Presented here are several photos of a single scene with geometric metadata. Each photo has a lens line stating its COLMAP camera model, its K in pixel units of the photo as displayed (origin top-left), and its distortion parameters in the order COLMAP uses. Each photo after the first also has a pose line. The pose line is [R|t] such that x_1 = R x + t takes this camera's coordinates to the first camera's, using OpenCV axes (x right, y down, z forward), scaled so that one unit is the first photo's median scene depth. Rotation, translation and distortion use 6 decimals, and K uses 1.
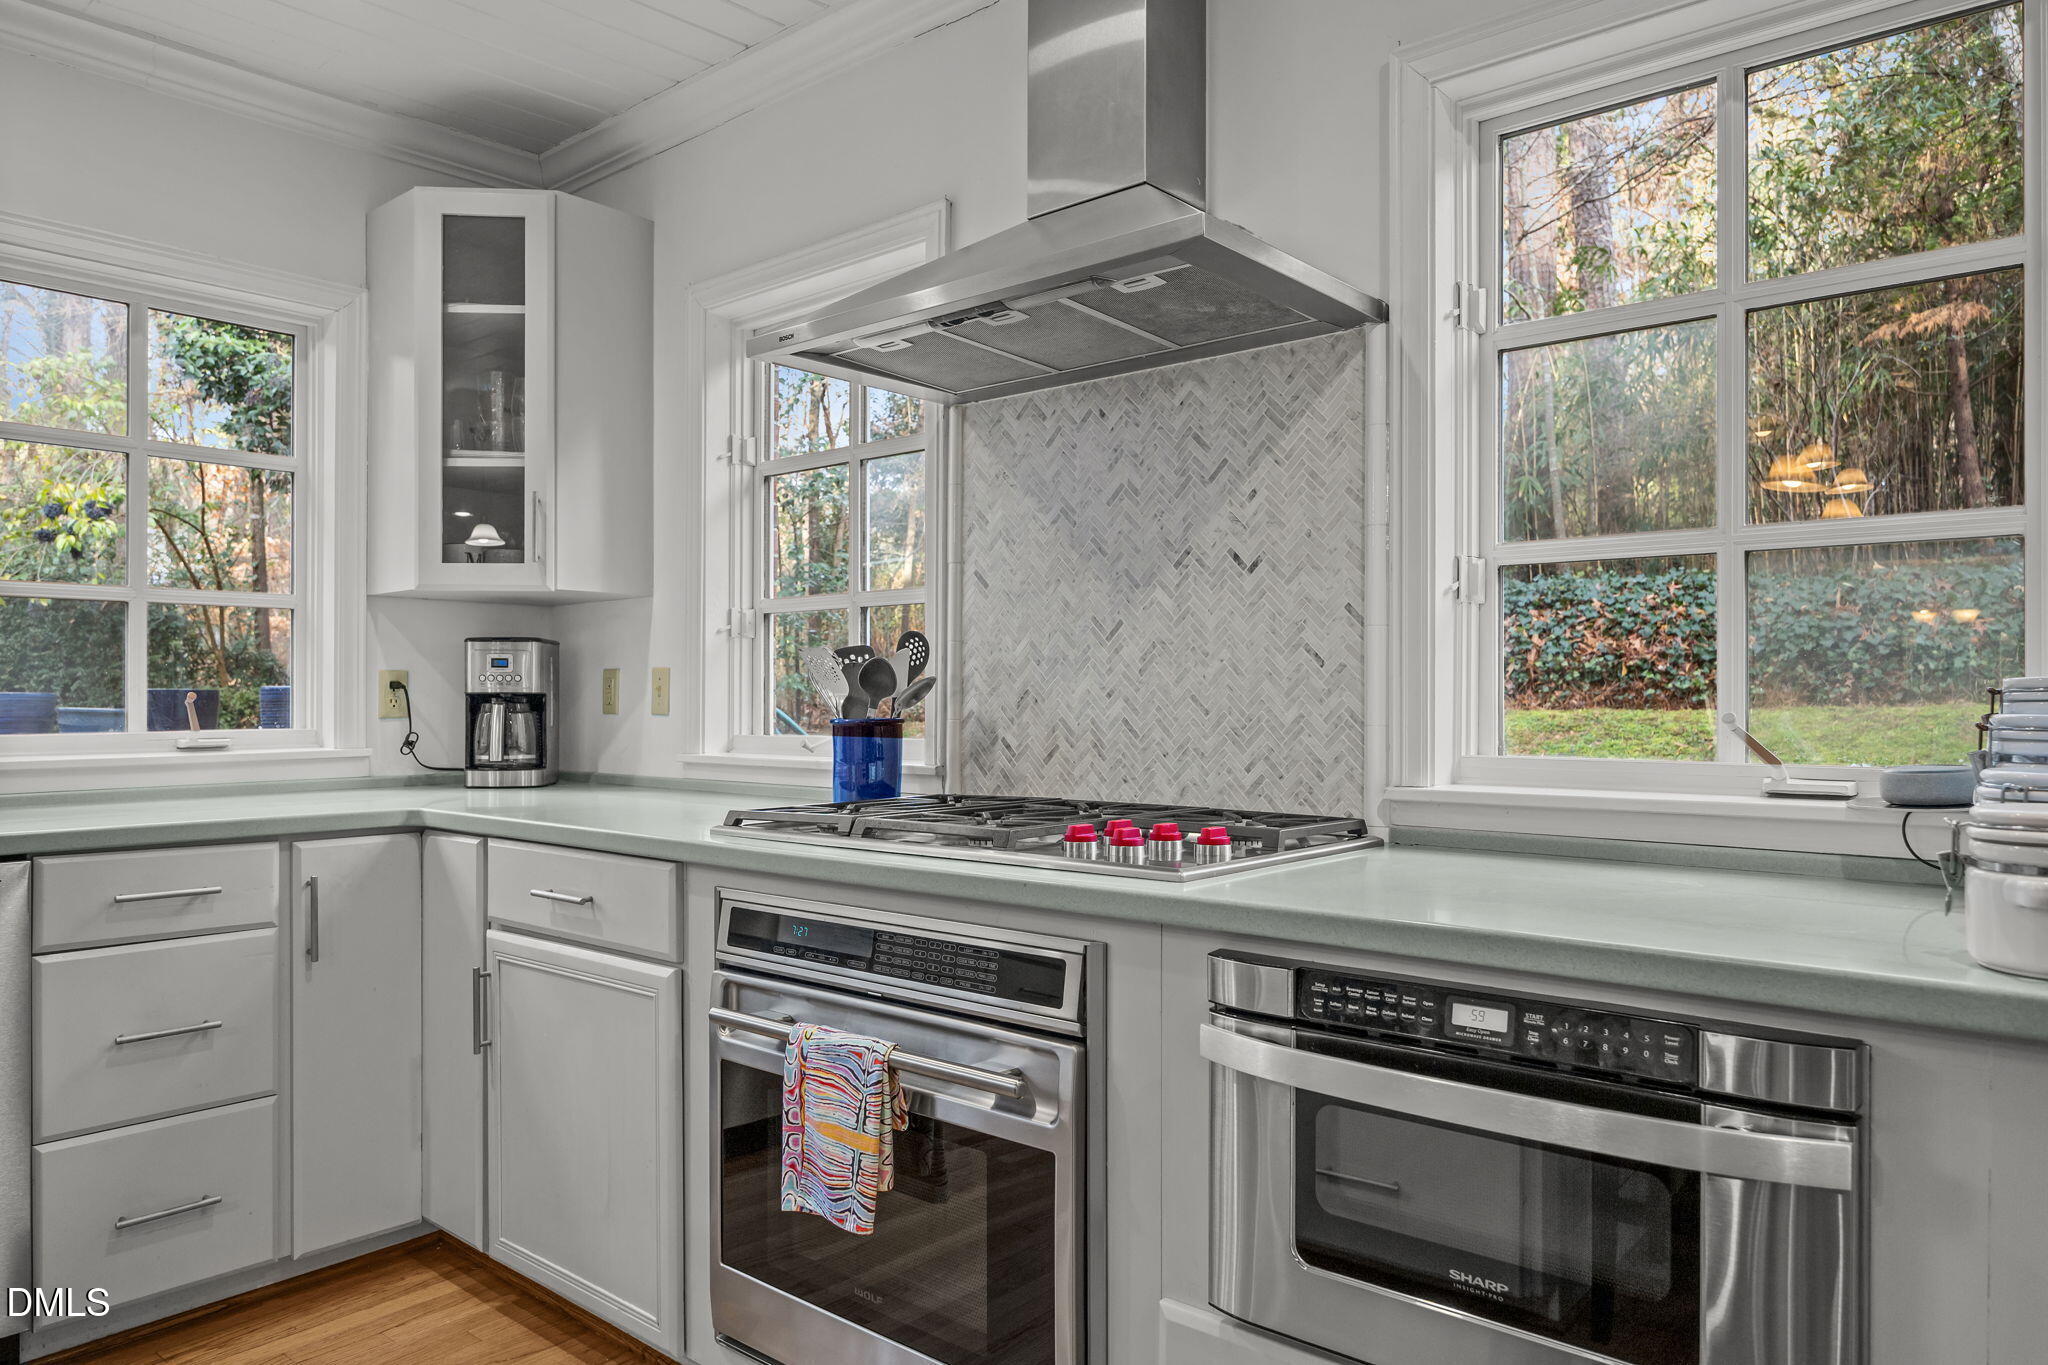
lens RADIAL K [[1331.4, 0, 1017.1], [0, 1331.4, 685.5], [0, 0, 1]] dist [0.037664, 0.003872]
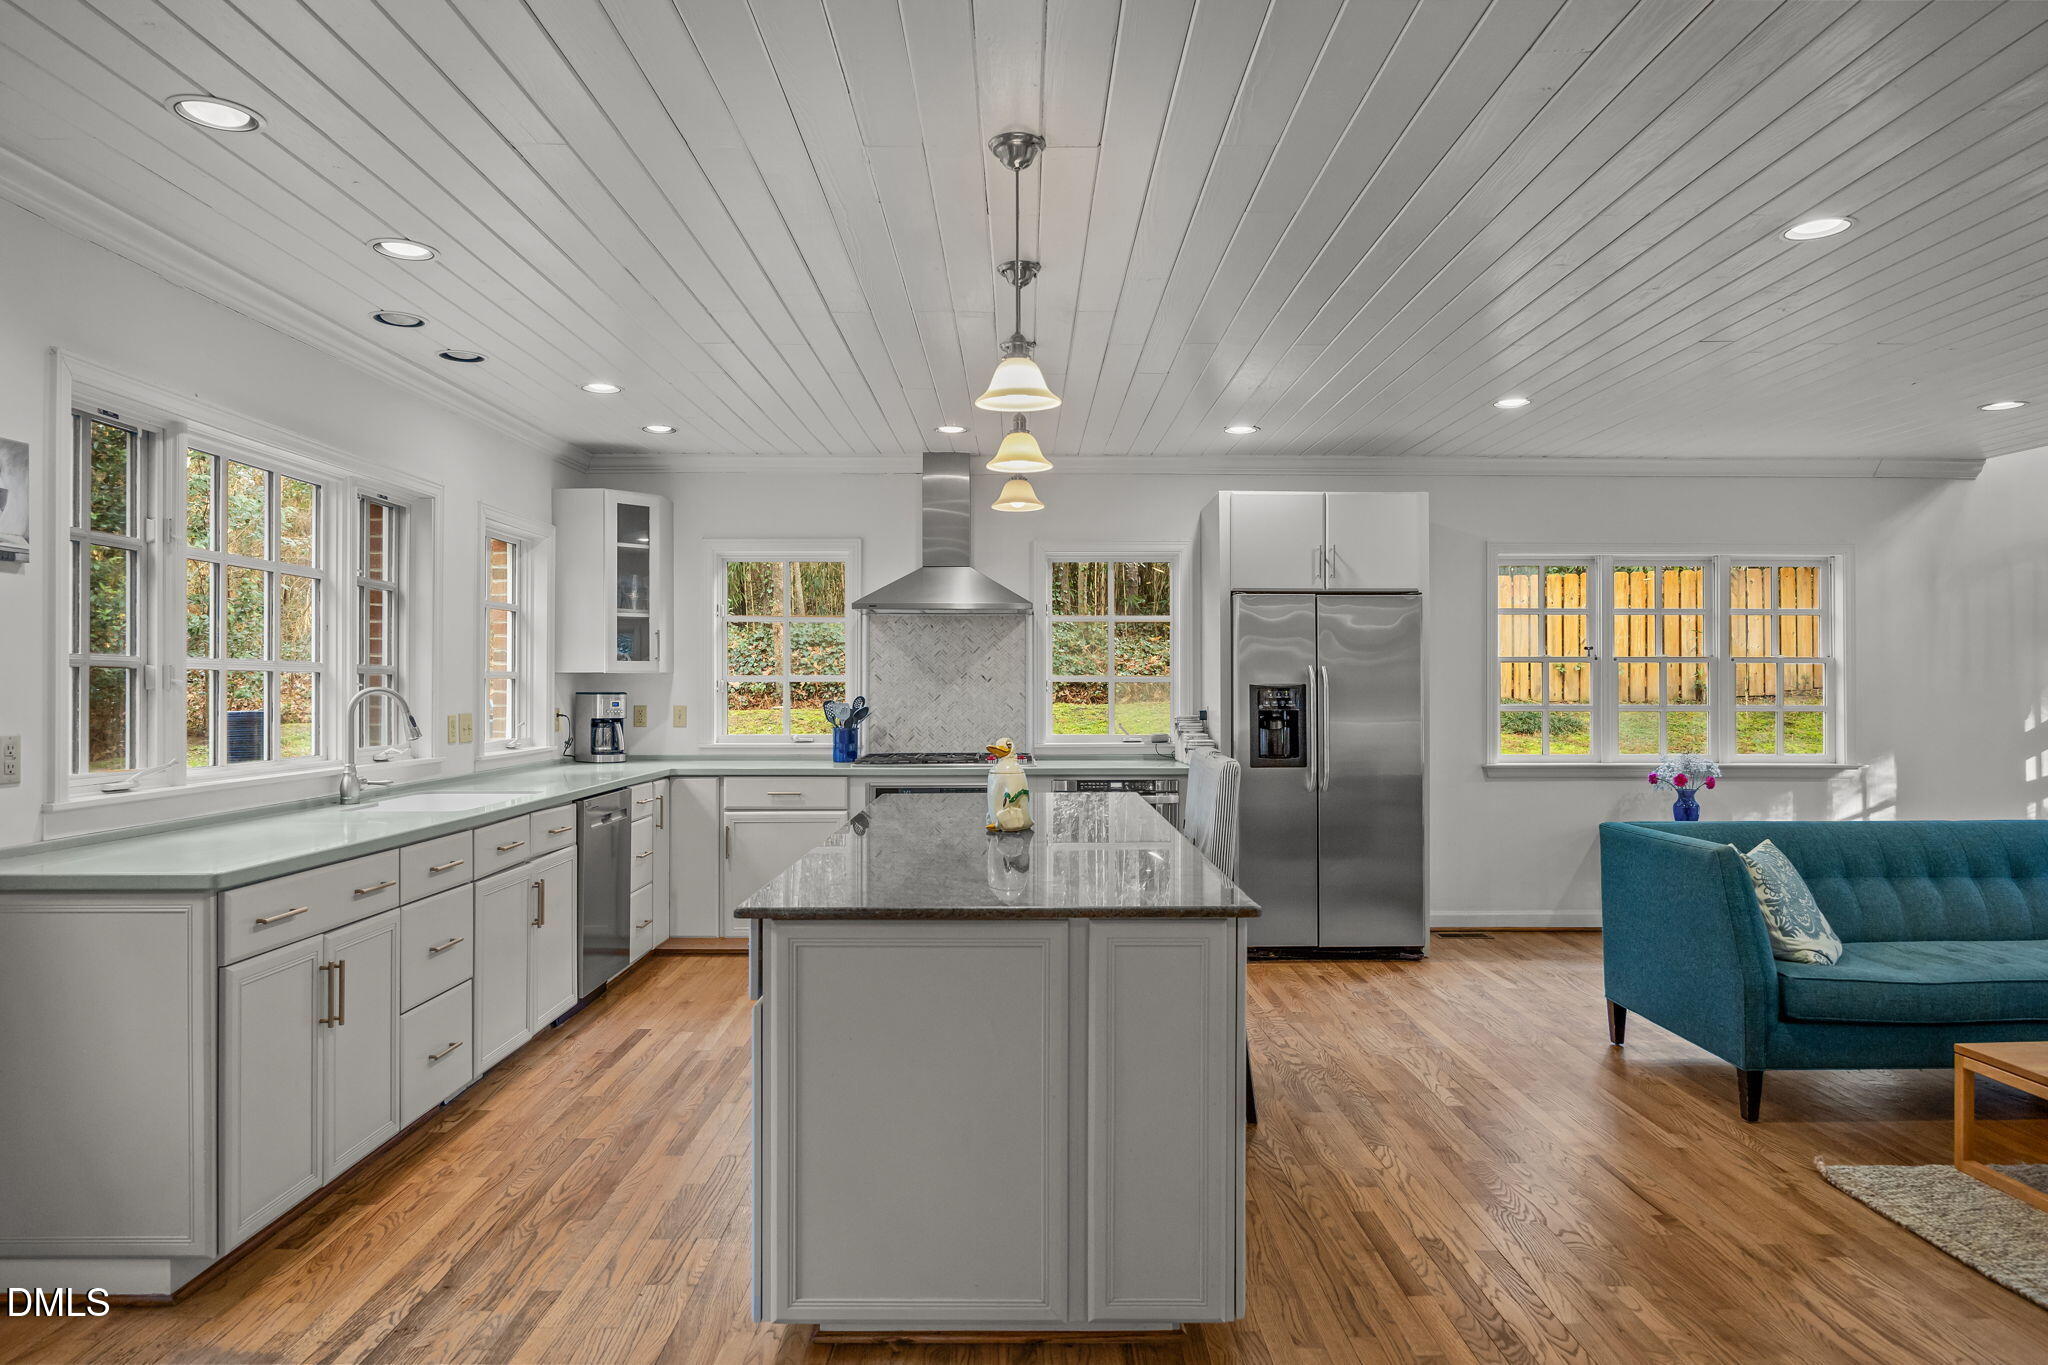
lens RADIAL K [[1187.9, 0, 1017.8], [0, 1187.9, 691.3], [0, 0, 1]] dist [-0.007553, 0.001140]
pose [[0.748888, -0.003827, 0.662685, -1.476430], [-0.008576, 0.999844, 0.015464, -0.091285], [-0.662641, -0.017264, 0.748738, -1.082217]]
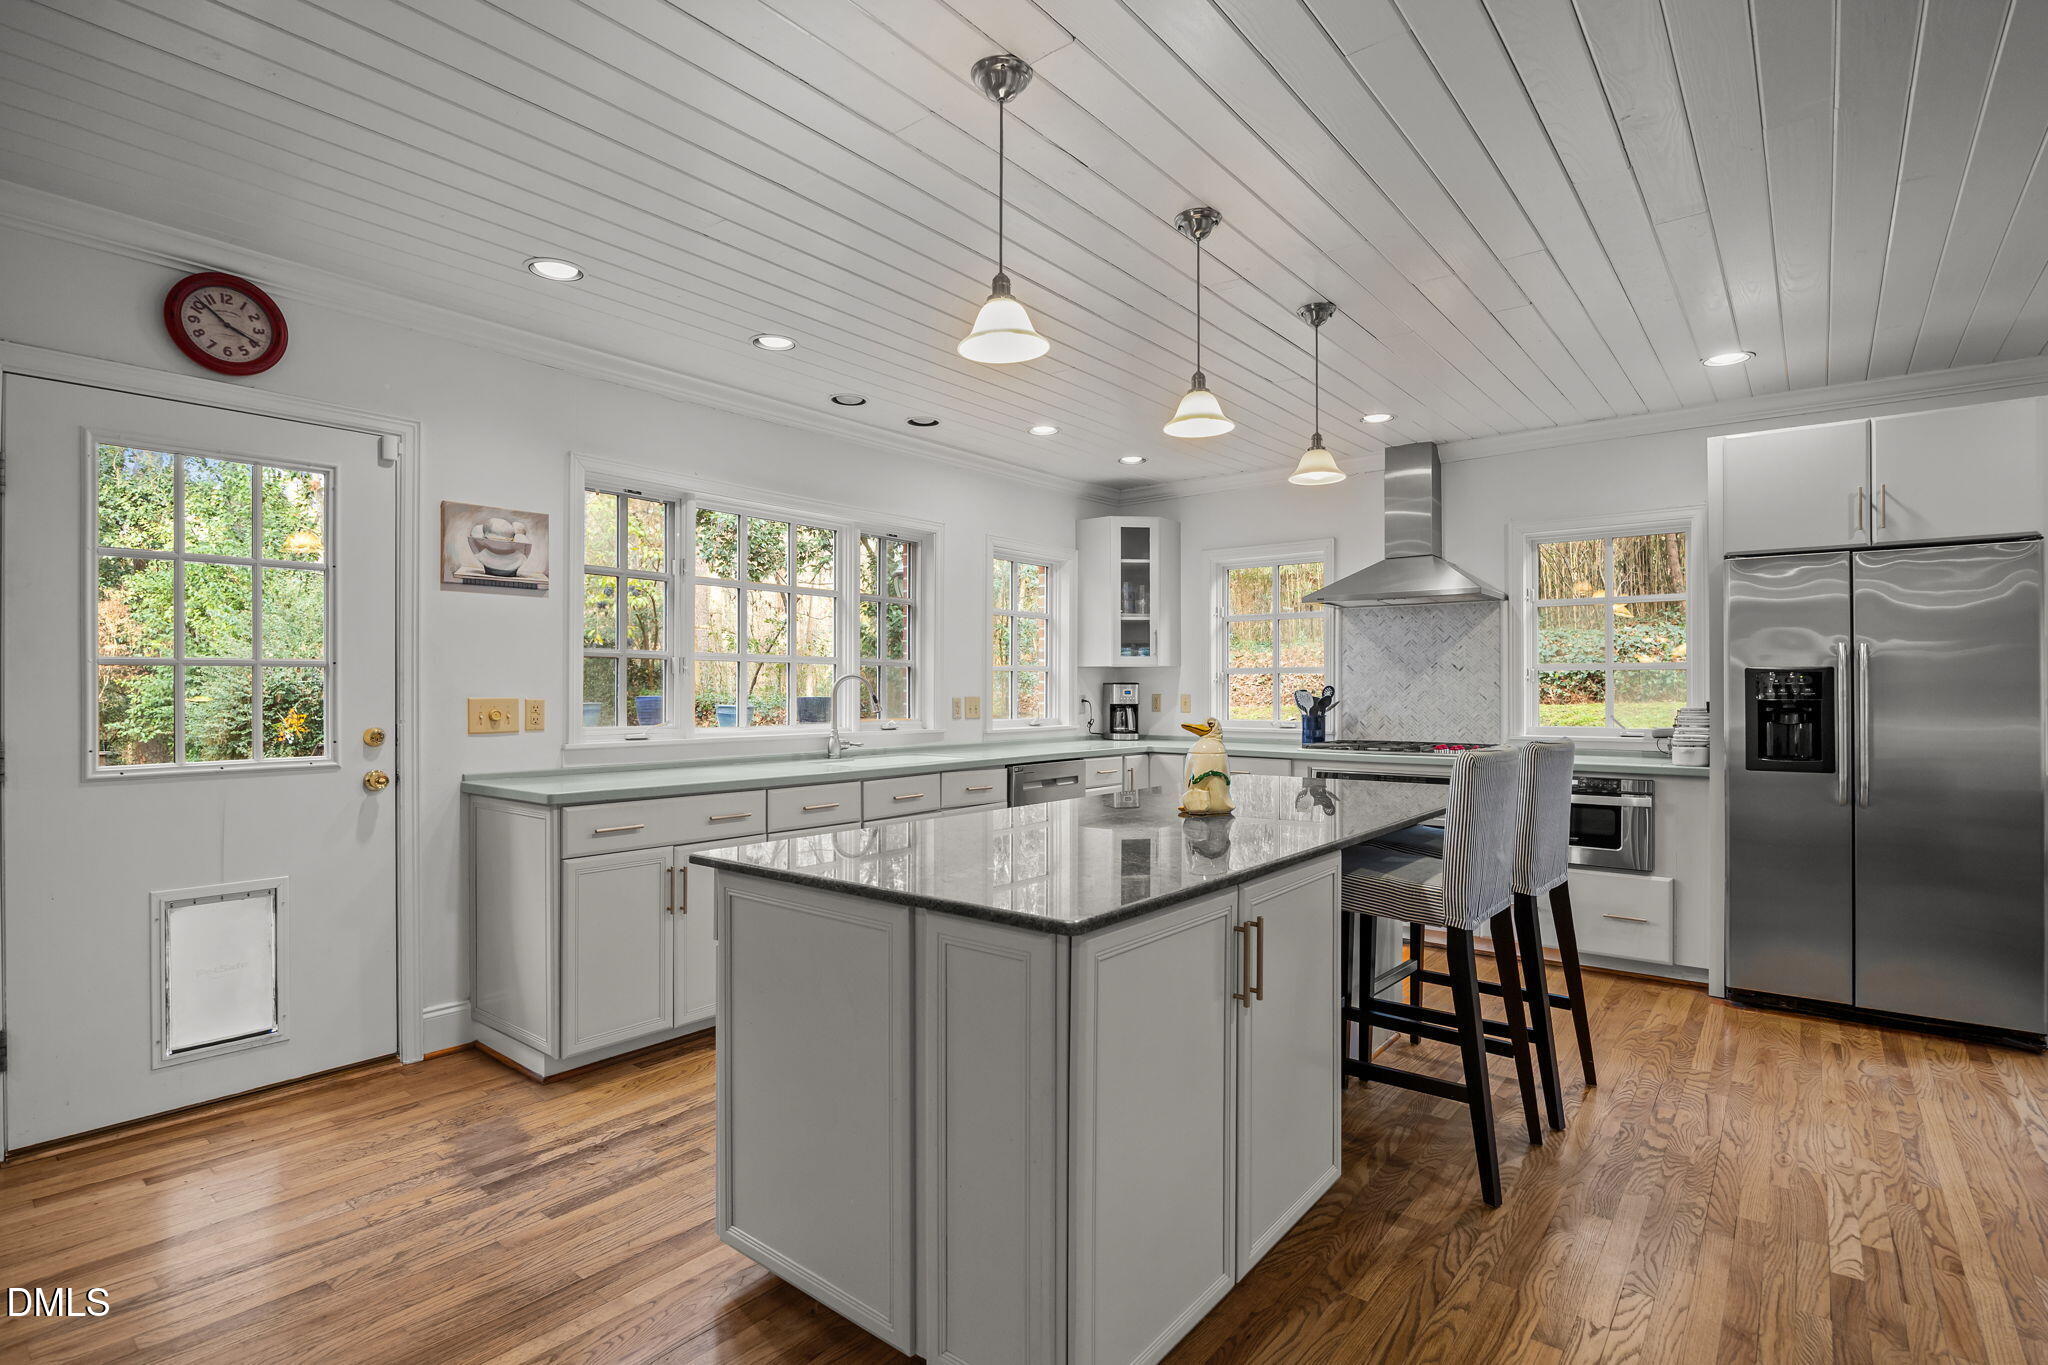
lens RADIAL K [[955.2, 0, 1050.9], [0, 955.2, 691.5], [0, 0, 1]] dist [-0.015720, 0.001680]
pose [[0.997884, -0.001012, 0.065008, -0.833738], [-0.000057, 0.999865, 0.016431, -0.061982], [-0.065016, -0.016400, 0.997749, -1.082688]]
